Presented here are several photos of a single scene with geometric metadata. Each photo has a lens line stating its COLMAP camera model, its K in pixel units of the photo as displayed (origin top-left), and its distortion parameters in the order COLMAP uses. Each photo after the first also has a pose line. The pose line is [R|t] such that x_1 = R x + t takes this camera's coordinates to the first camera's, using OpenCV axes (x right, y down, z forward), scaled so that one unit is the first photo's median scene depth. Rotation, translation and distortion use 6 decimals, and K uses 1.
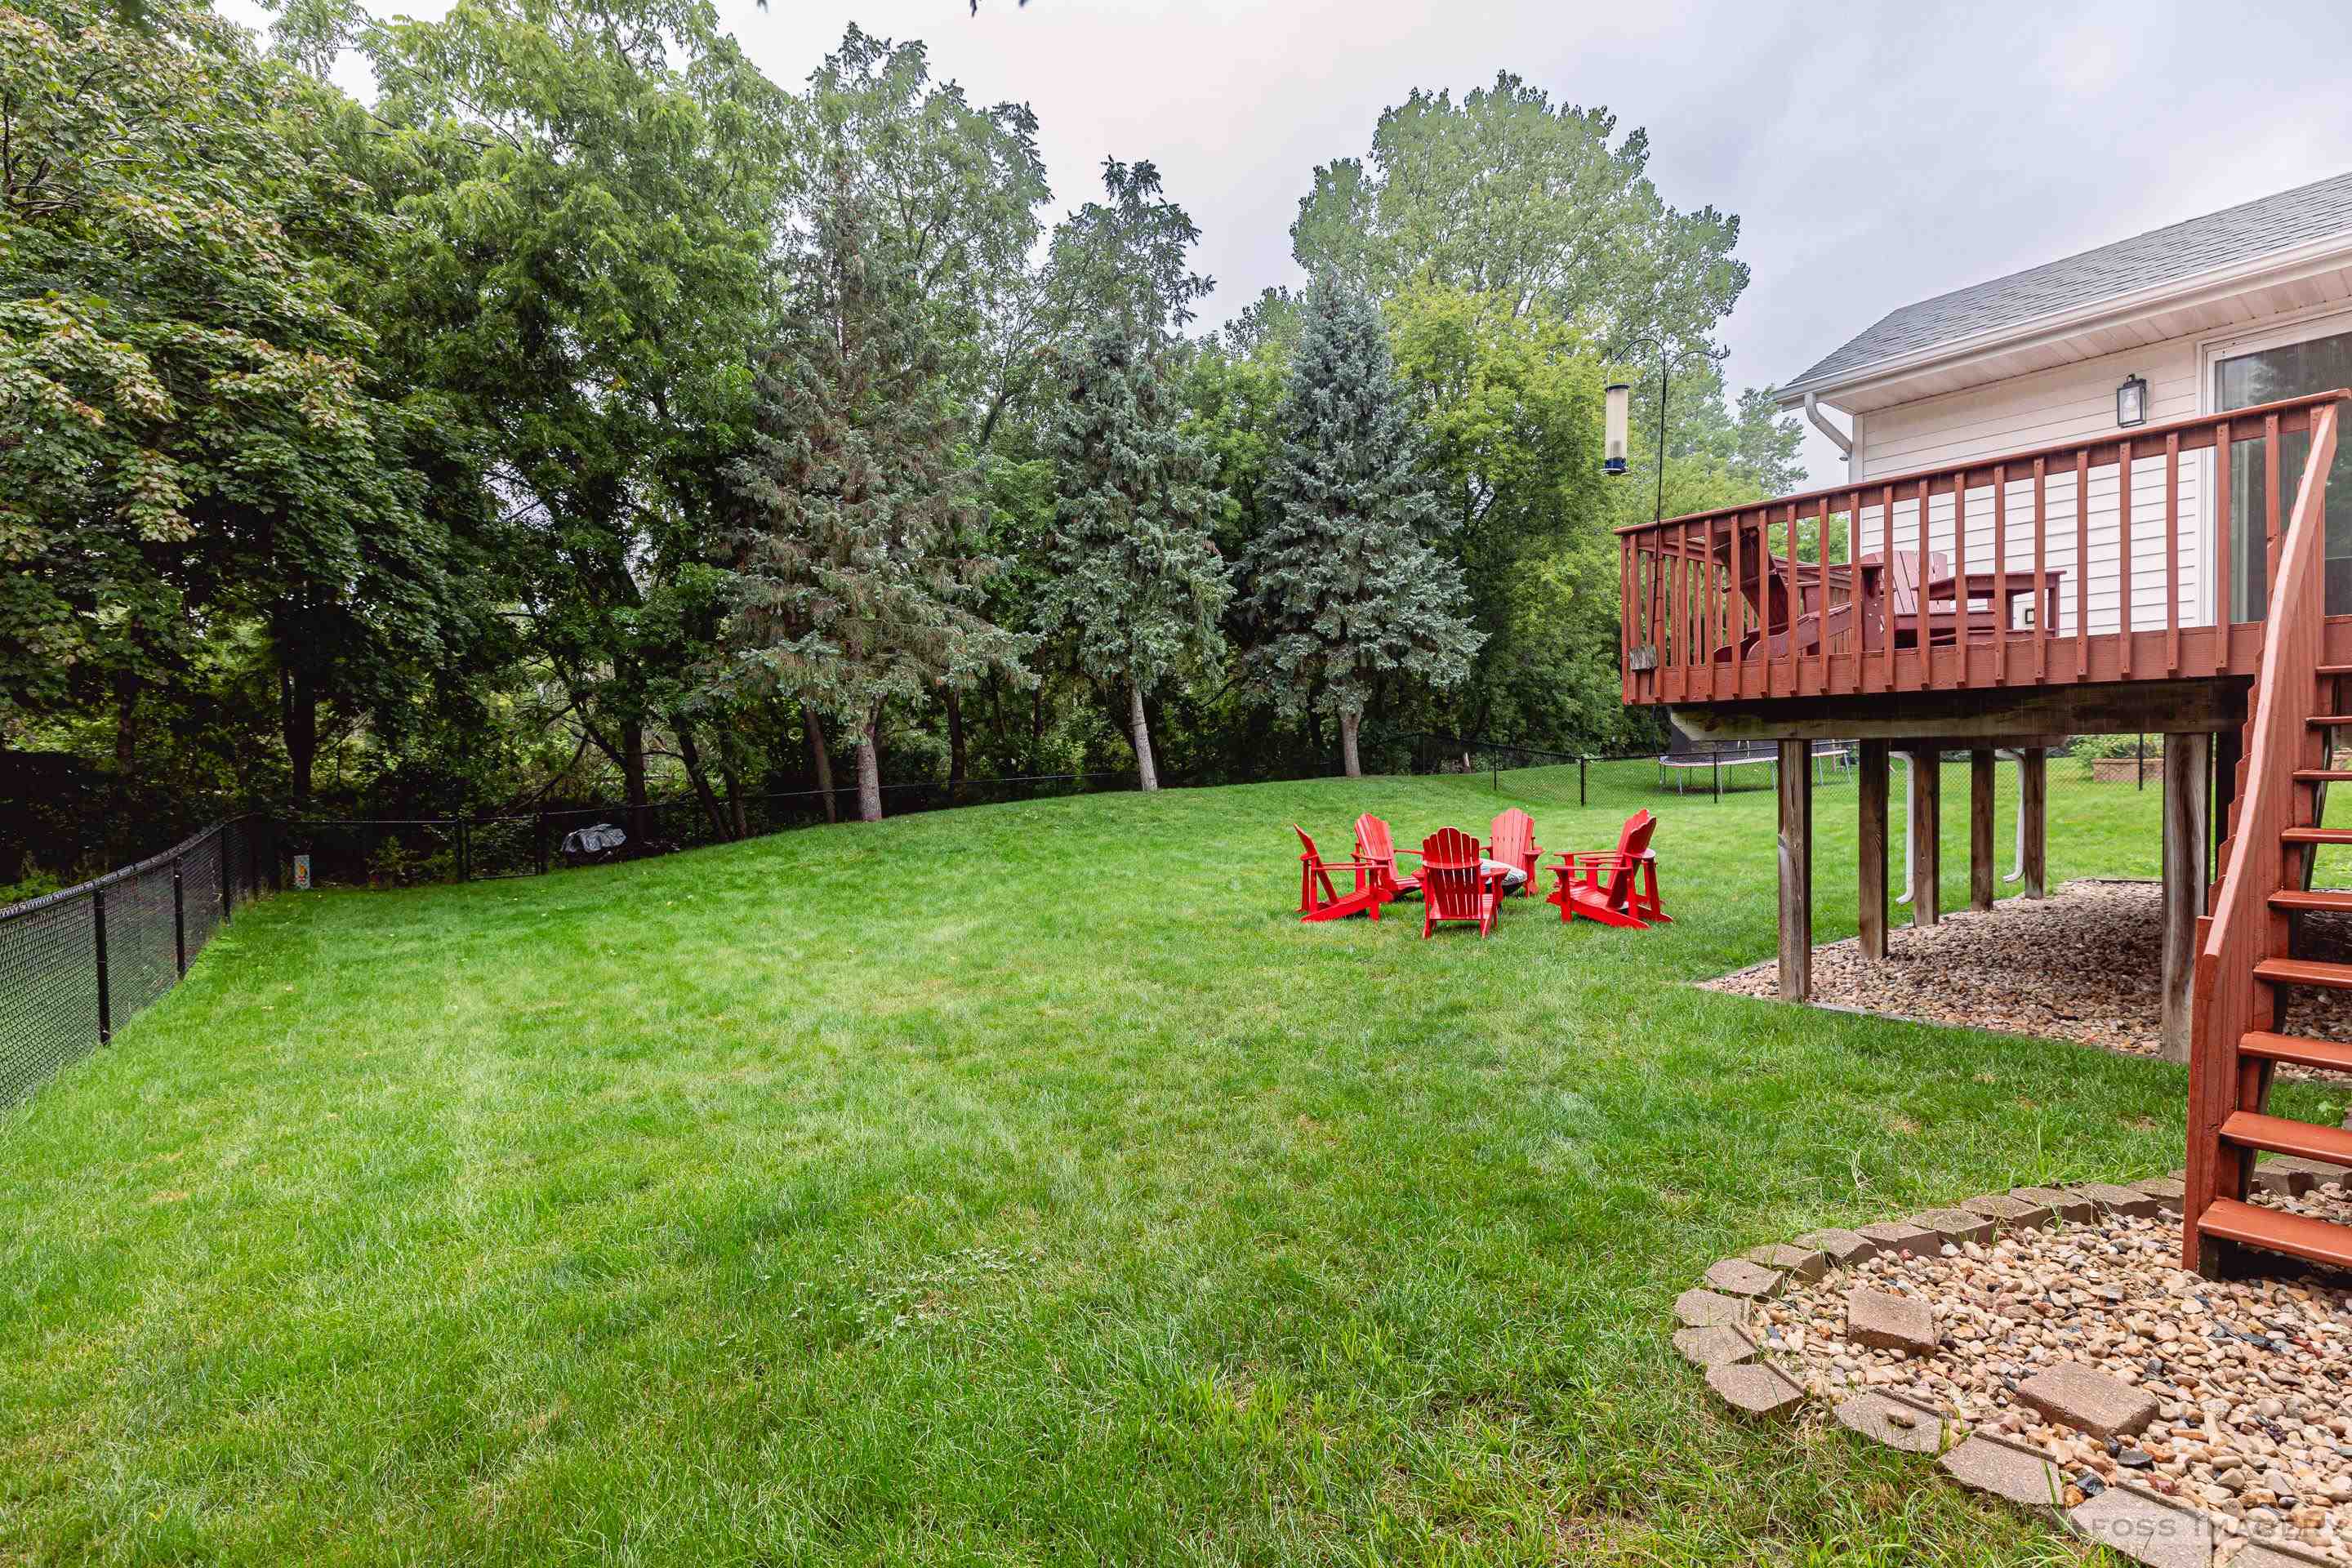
lens RADIAL K [[1094.0, 0, 1176.0], [0, 1094.0, 784.0], [0, 0, 1]] dist [0.014754, 0.000052]
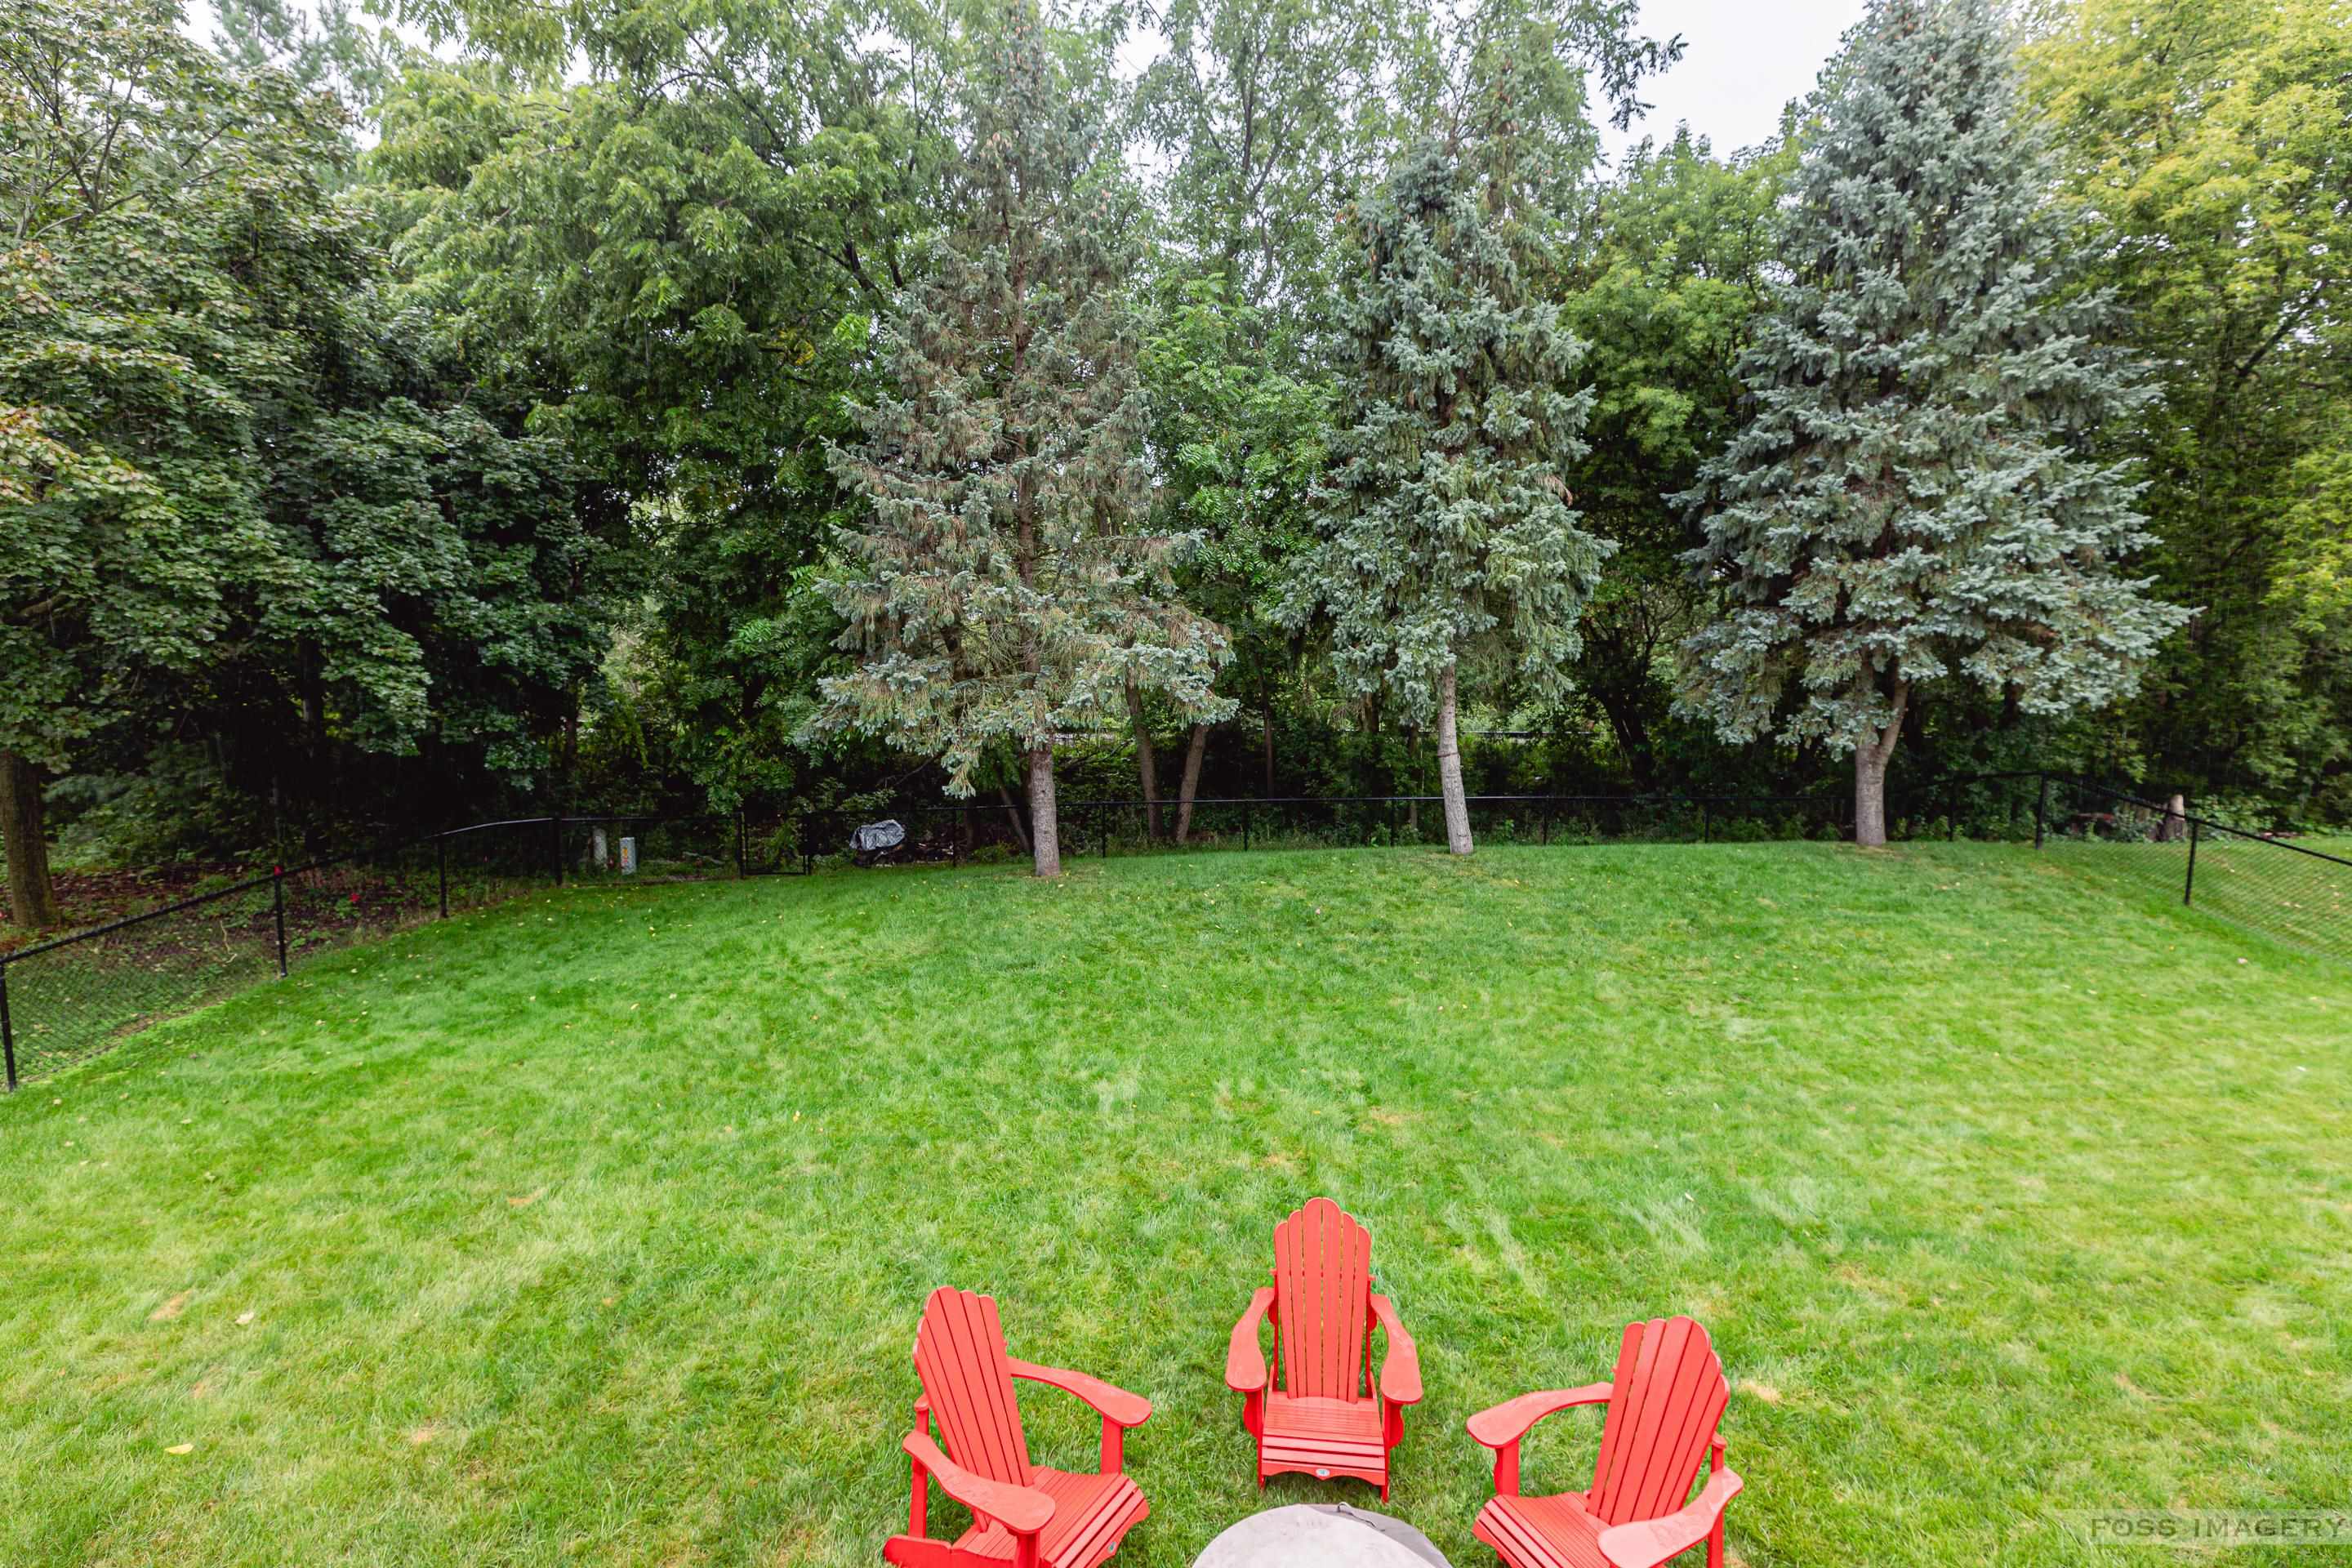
lens RADIAL K [[1040.0, 0, 1176.0], [0, 1040.0, 784.0], [0, 0, 1]] dist [-0.000173, -0.000140]
pose [[0.825758, 0.089720, -0.556843, 0.176563], [-0.038275, 0.993905, 0.103381, -0.090918], [0.562724, -0.064055, 0.824159, 0.341960]]
